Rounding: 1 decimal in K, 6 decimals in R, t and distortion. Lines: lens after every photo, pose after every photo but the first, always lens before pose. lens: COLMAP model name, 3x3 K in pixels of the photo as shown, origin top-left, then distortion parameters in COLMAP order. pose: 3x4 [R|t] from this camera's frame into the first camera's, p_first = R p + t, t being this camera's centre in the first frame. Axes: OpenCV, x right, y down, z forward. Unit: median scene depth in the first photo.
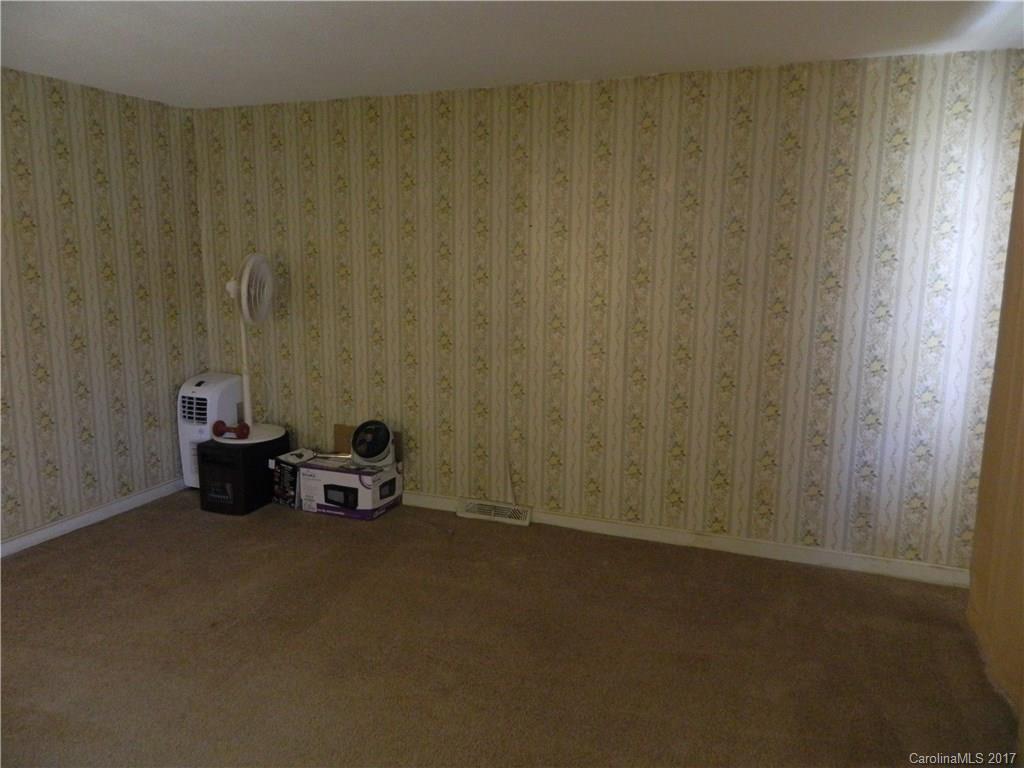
lens RADIAL K [[763.8, 0, 509.8], [0, 763.8, 383.4], [0, 0, 1]] dist [-0.011558, 0.008020]
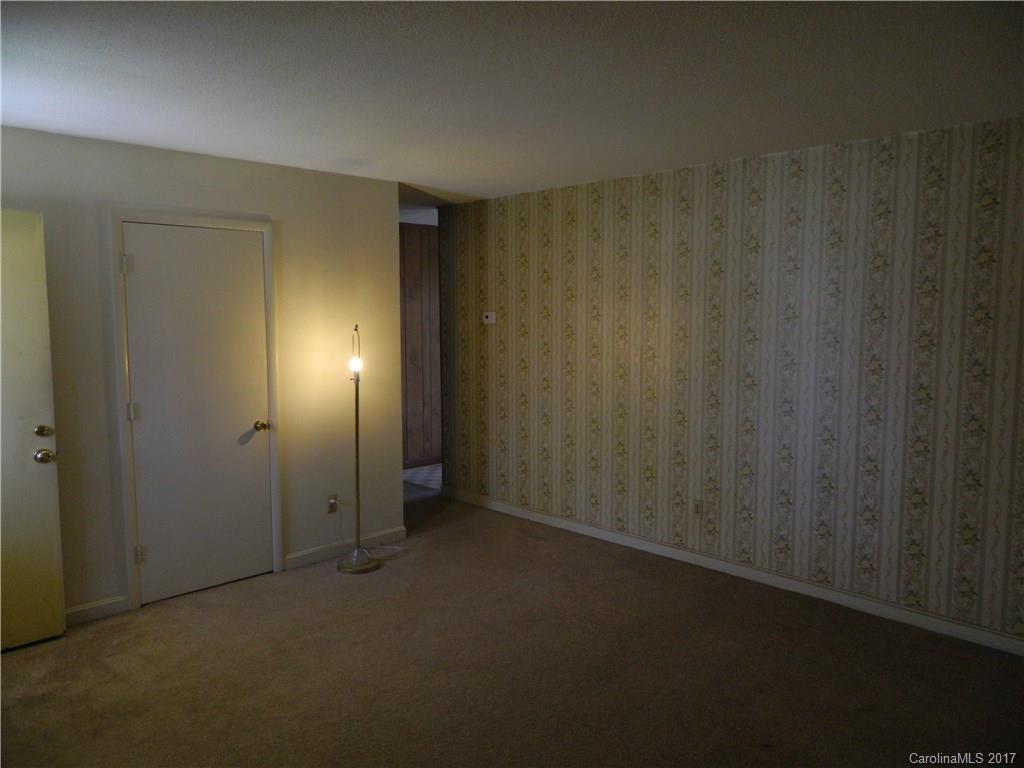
lens RADIAL K [[763.8, 0, 513.2], [0, 763.8, 383.9], [0, 0, 1]] dist [-0.011558, 0.008020]
pose [[0.908325, 0.030877, -0.417124, 0.204595], [-0.064559, 0.995670, -0.066880, 0.016116], [0.413253, 0.087678, 0.906386, -0.080099]]
